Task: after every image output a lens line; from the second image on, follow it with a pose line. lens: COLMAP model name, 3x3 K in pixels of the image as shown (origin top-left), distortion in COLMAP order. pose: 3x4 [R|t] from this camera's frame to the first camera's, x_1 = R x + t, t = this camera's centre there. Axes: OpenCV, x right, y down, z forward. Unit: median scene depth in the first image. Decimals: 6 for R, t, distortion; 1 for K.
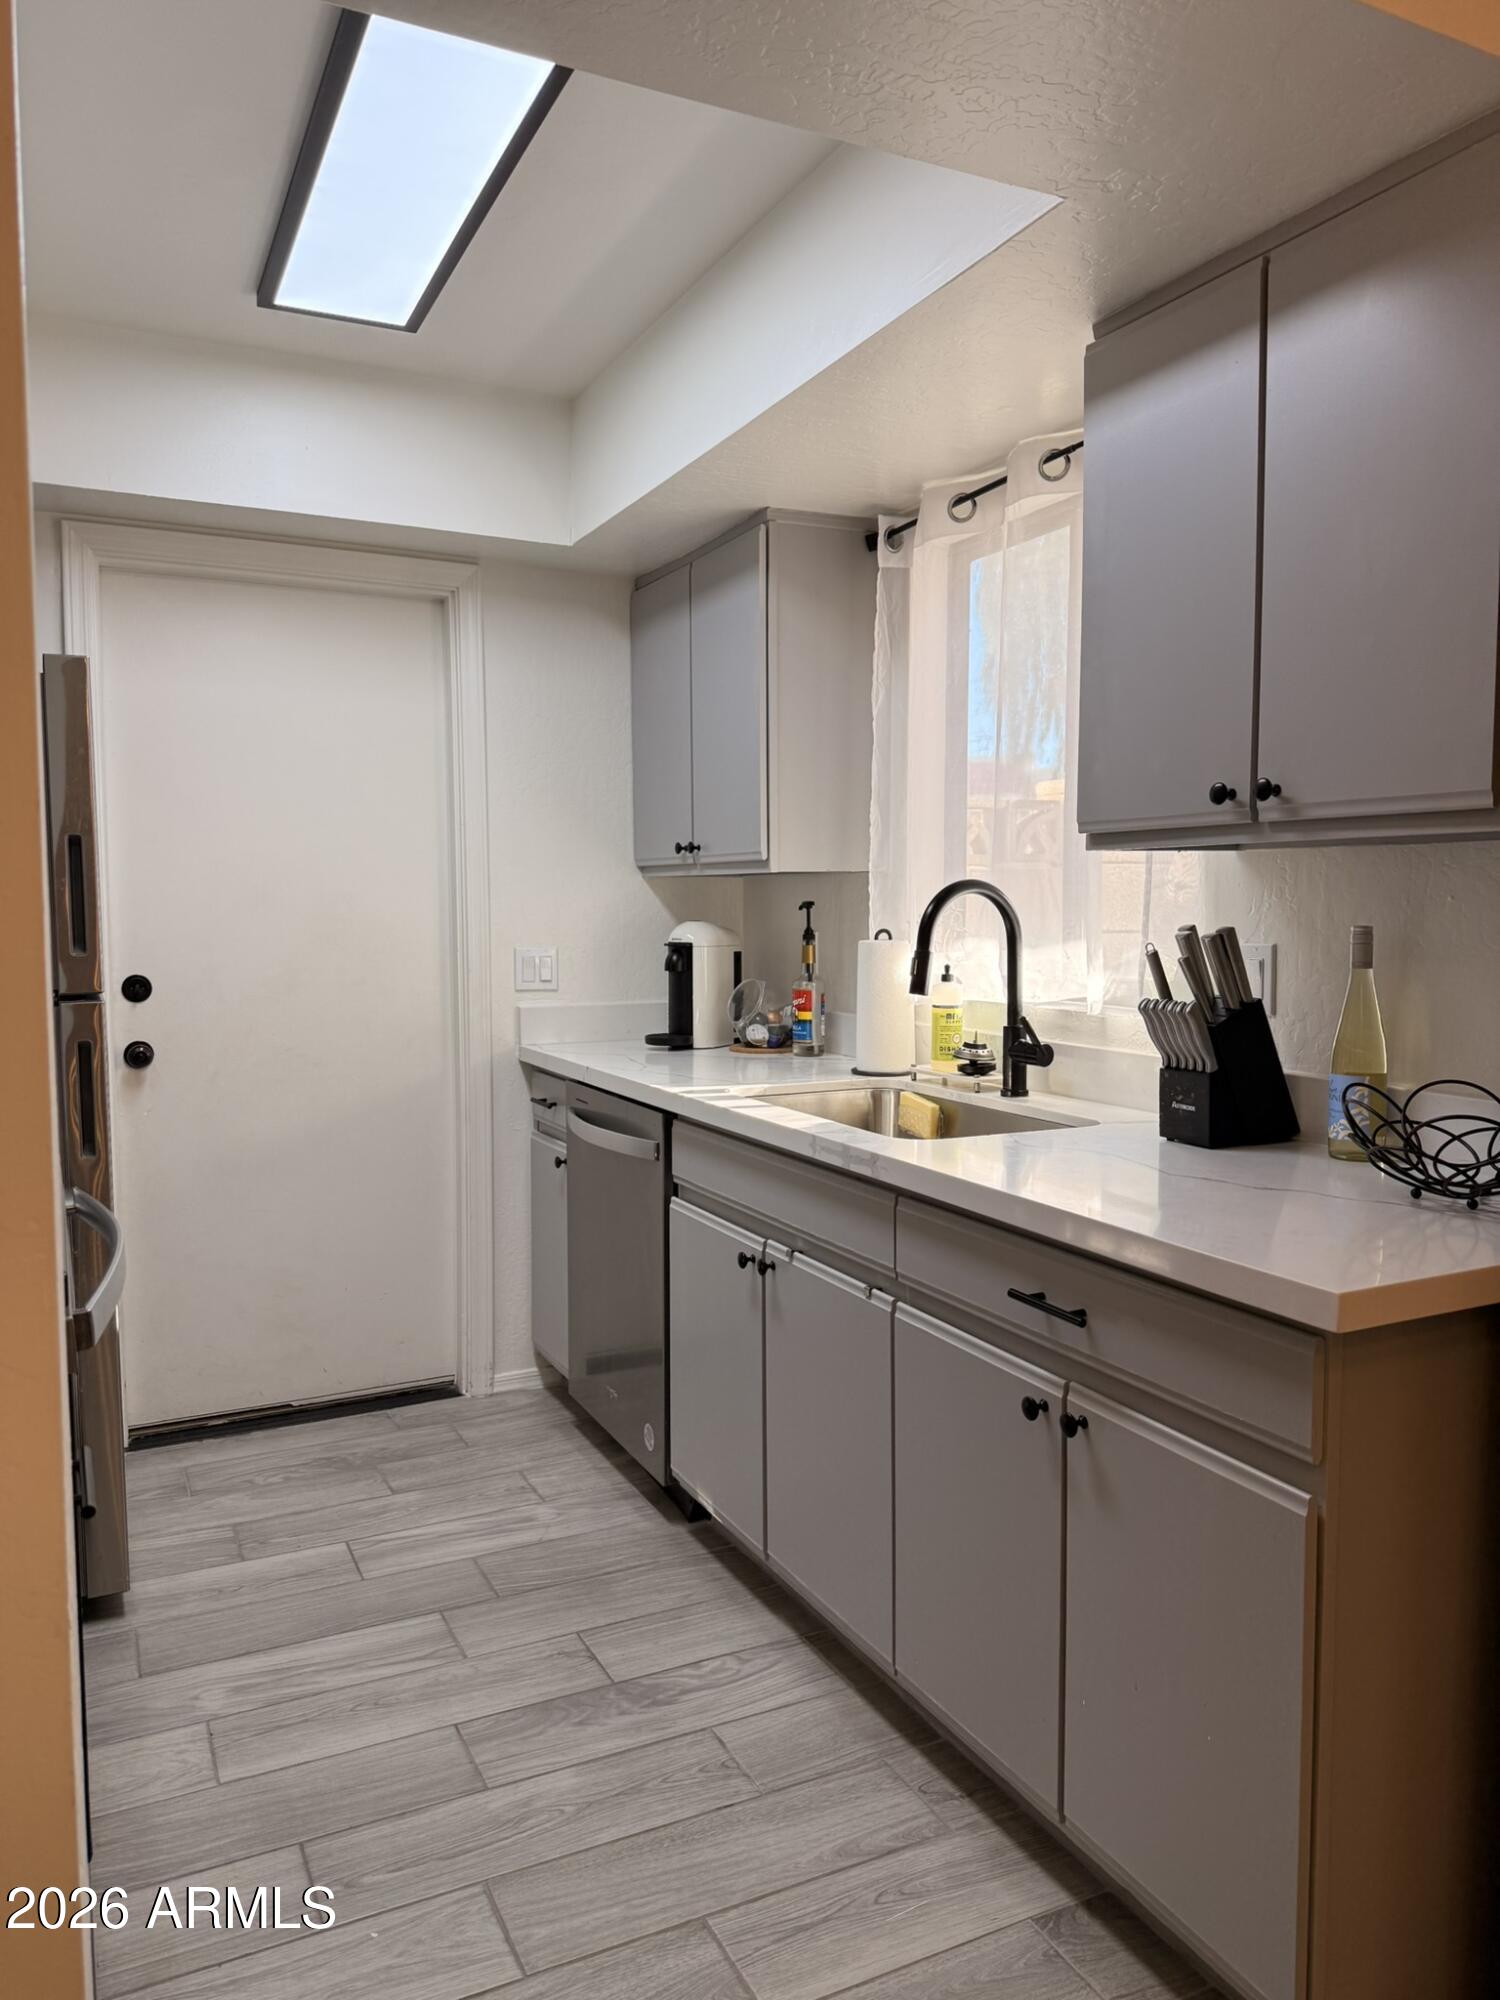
lens RADIAL K [[1405.3, 0, 750.0], [0, 1405.3, 1000.0], [0, 0, 1]] dist [0.003875, 0.000517]
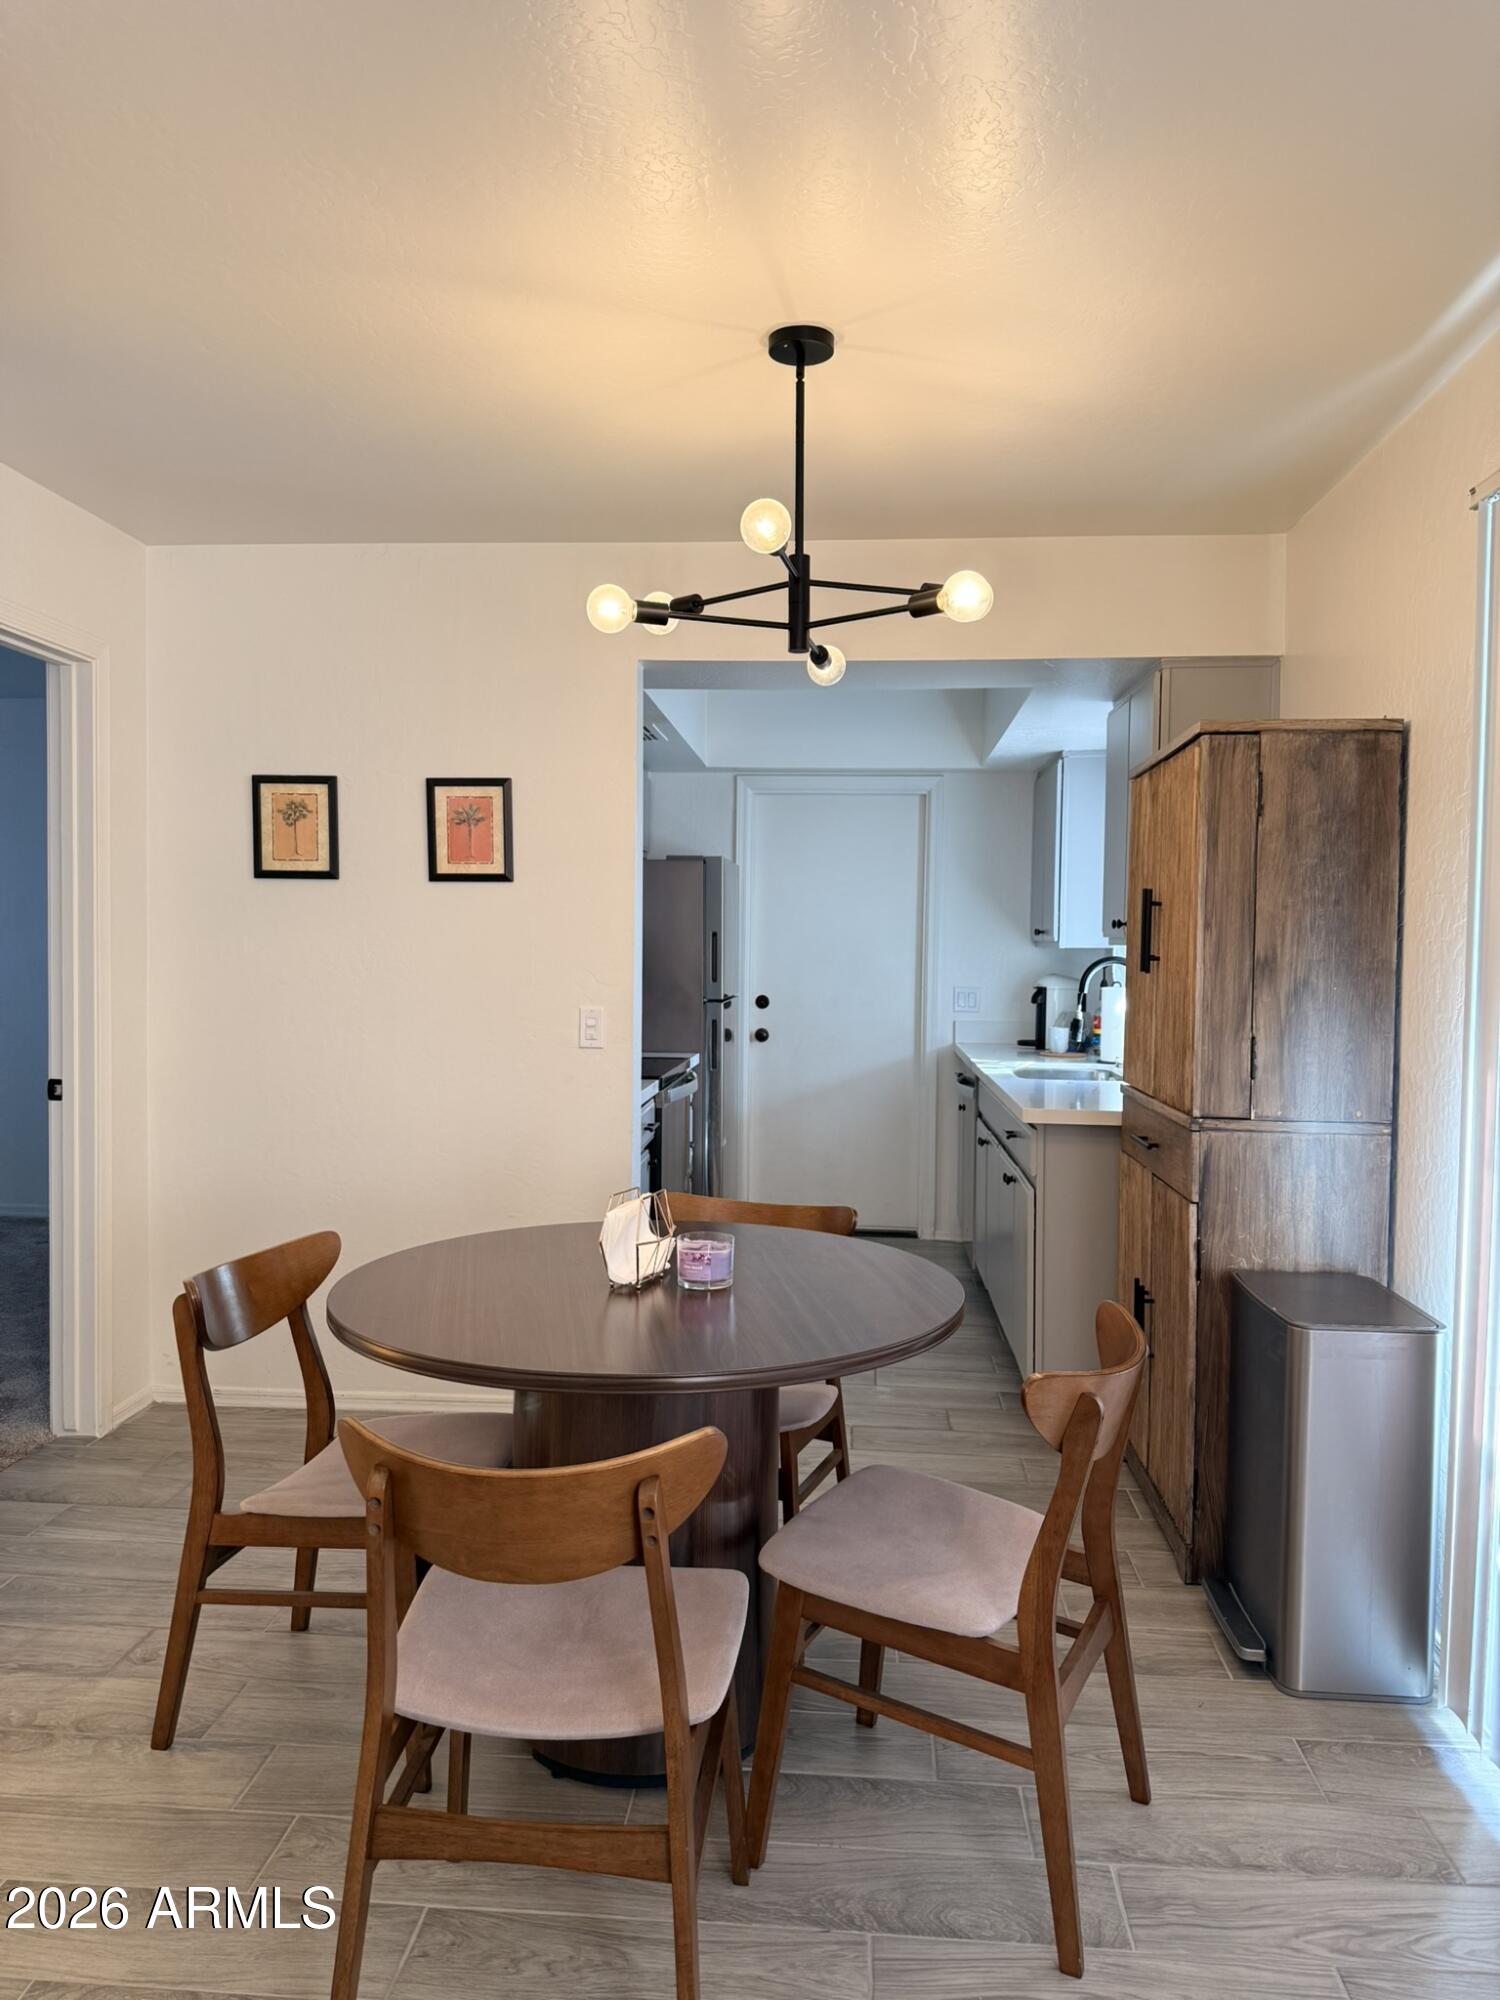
lens RADIAL K [[1302.0, 0, 750.0], [0, 1302.0, 1000.0], [0, 0, 1]] dist [0.000933, 0.000069]
pose [[0.859122, 0.033867, -0.510650, 0.463957], [-0.052627, 0.998365, -0.022328, 0.029781], [0.509058, 0.046057, 0.859499, -0.562784]]
